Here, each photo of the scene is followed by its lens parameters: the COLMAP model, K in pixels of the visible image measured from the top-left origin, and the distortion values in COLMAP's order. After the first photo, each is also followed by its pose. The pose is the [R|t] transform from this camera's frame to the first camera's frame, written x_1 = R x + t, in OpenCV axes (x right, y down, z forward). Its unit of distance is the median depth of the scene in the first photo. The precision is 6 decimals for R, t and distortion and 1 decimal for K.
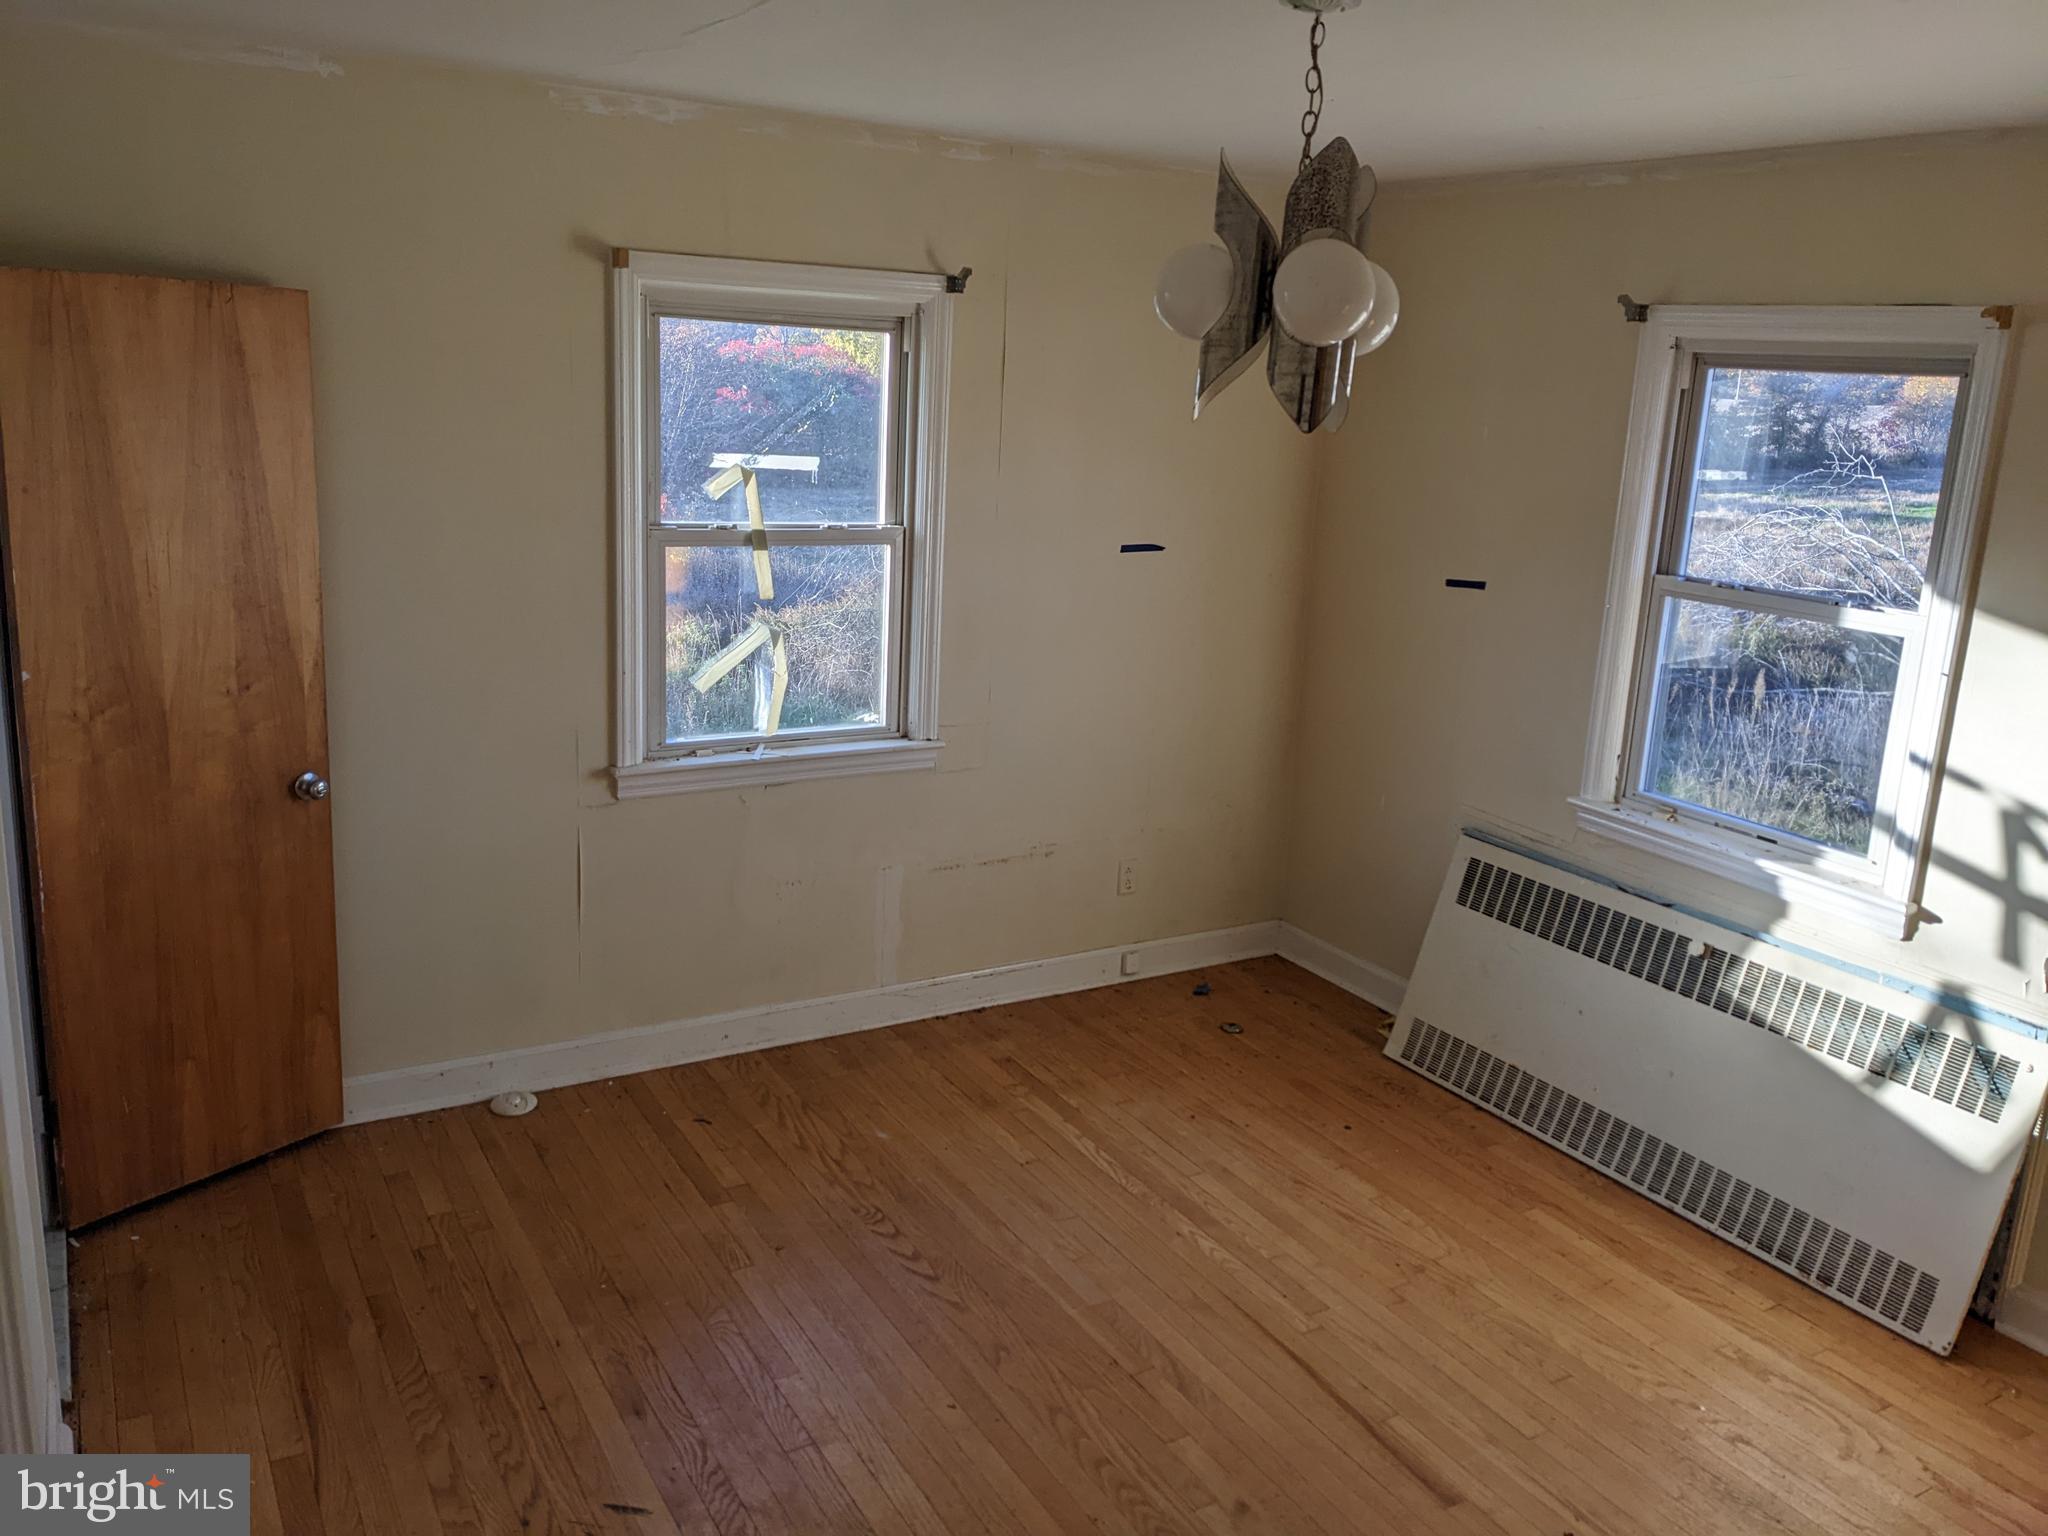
lens RADIAL K [[1607.0, 0, 1017.7], [0, 1607.0, 762.4], [0, 0, 1]] dist [0.010811, -0.003125]
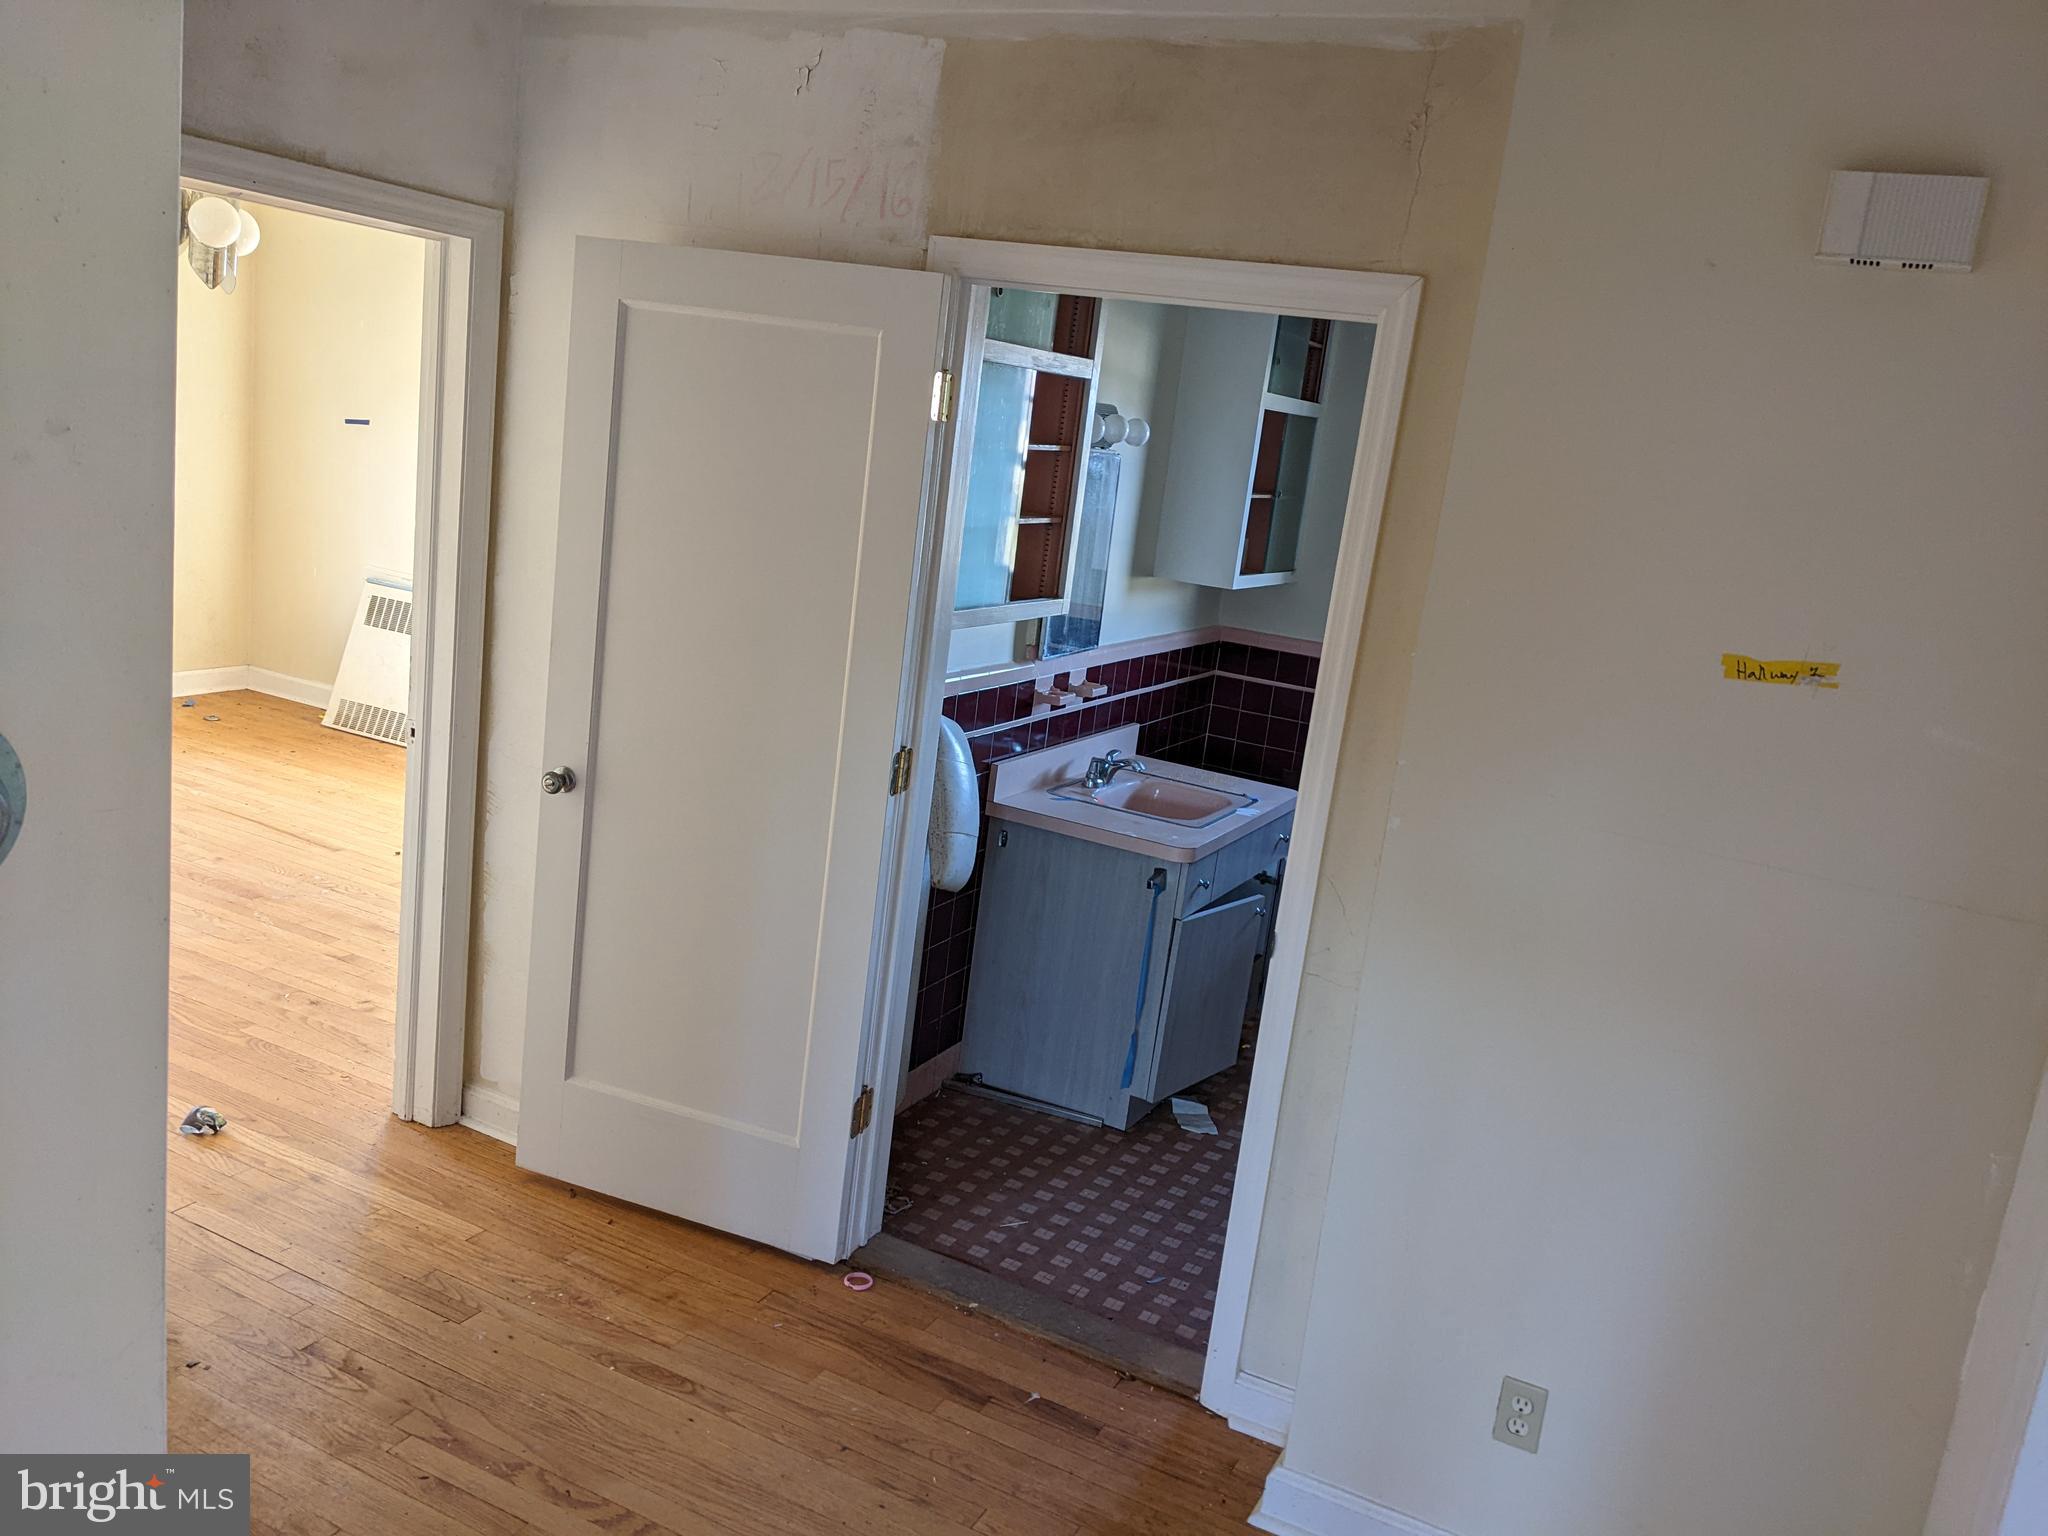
lens RADIAL K [[1607.0, 0, 1017.7], [0, 1607.0, 762.4], [0, 0, 1]] dist [0.010811, -0.003125]
pose [[0.834445, -0.062392, 0.547548, -0.071086], [0.049186, 0.998037, 0.038767, 0.207933], [-0.548892, -0.005417, 0.835876, -0.727576]]
